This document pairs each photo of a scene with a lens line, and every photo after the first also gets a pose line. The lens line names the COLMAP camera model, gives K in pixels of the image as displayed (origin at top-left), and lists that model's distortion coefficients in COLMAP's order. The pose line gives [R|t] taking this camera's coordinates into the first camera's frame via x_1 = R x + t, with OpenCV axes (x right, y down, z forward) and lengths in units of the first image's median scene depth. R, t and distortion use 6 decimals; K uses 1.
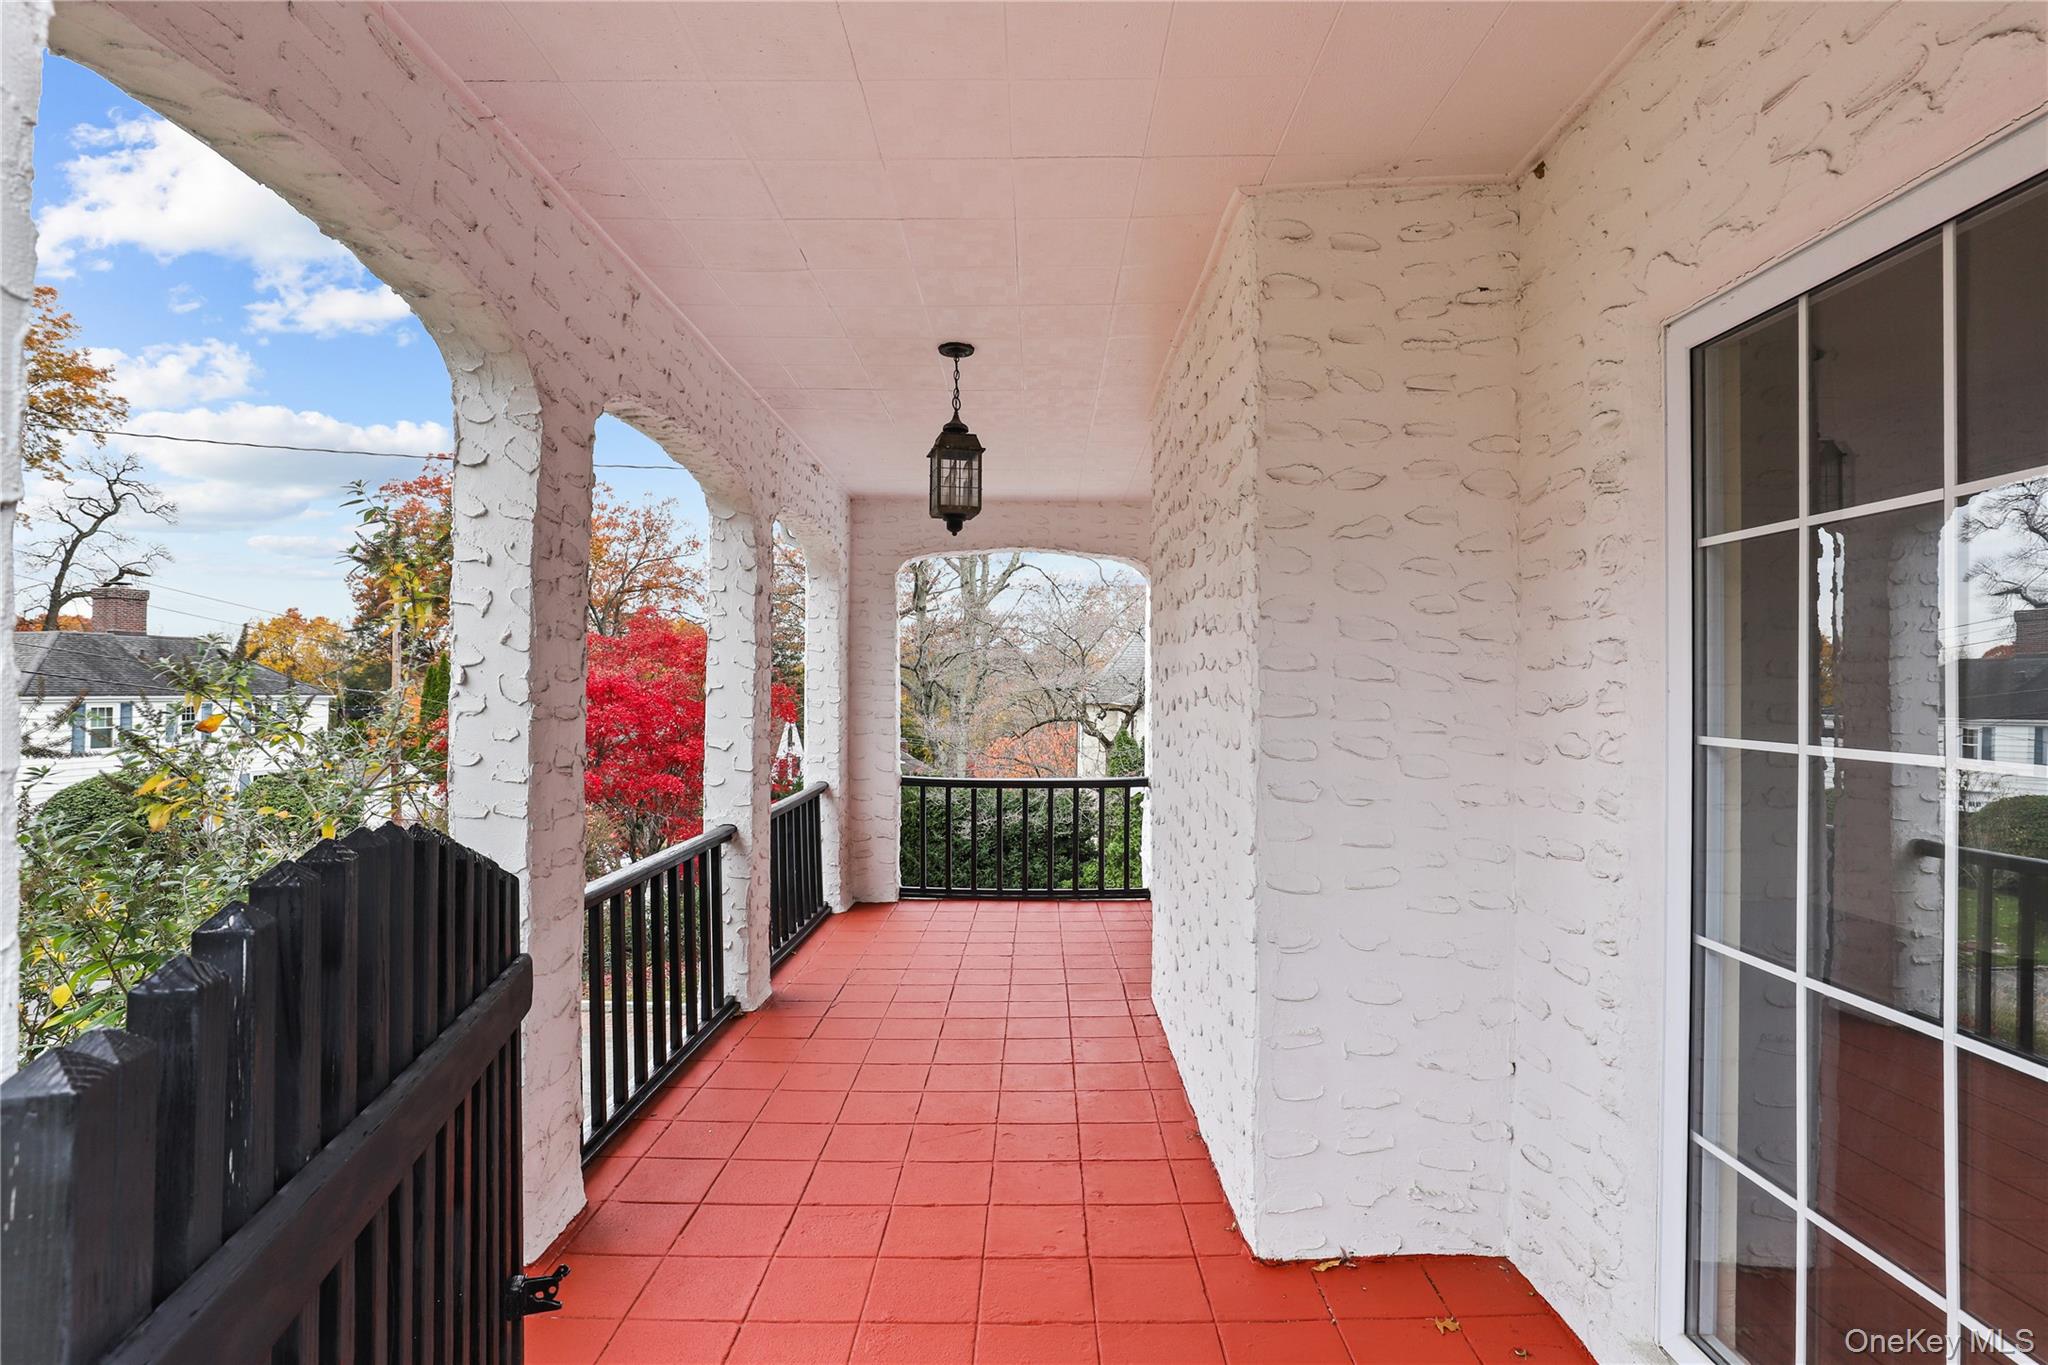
lens RADIAL K [[1053.2, 0, 1024.6], [0, 1053.2, 680.1], [0, 0, 1]] dist [-0.001565, 0.000568]
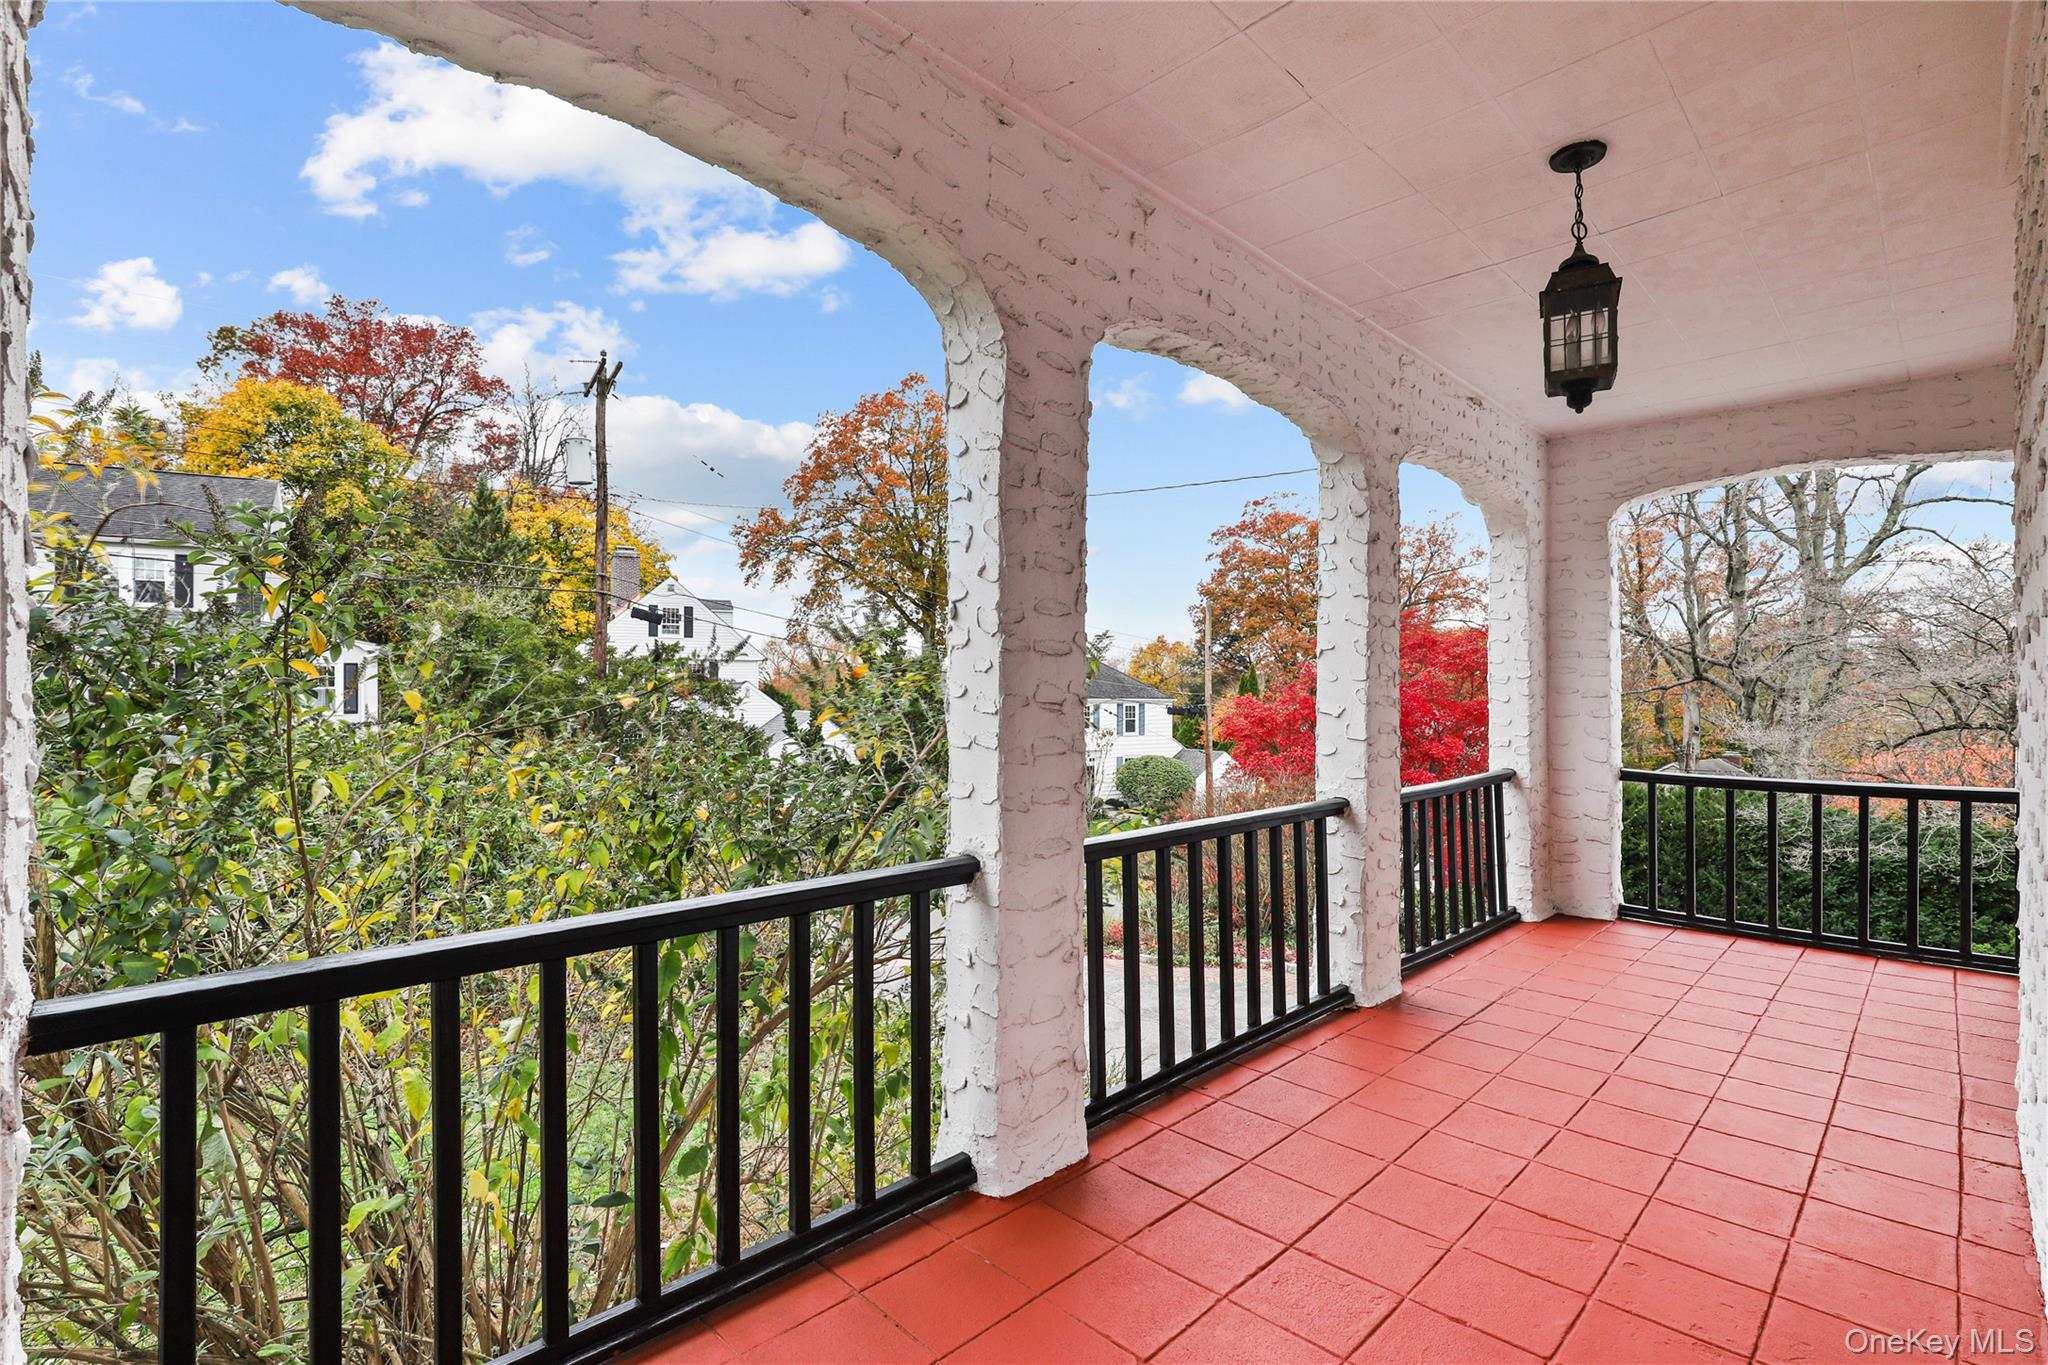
lens RADIAL K [[938.9, 0, 1016.3], [0, 938.9, 700.5], [0, 0, 1]] dist [-0.020864, 0.006955]
pose [[0.702995, -0.001143, -0.711194, 0.098674], [0.005605, 0.999977, 0.003932, 0.047614], [0.711173, -0.006751, 0.702985, 0.228023]]
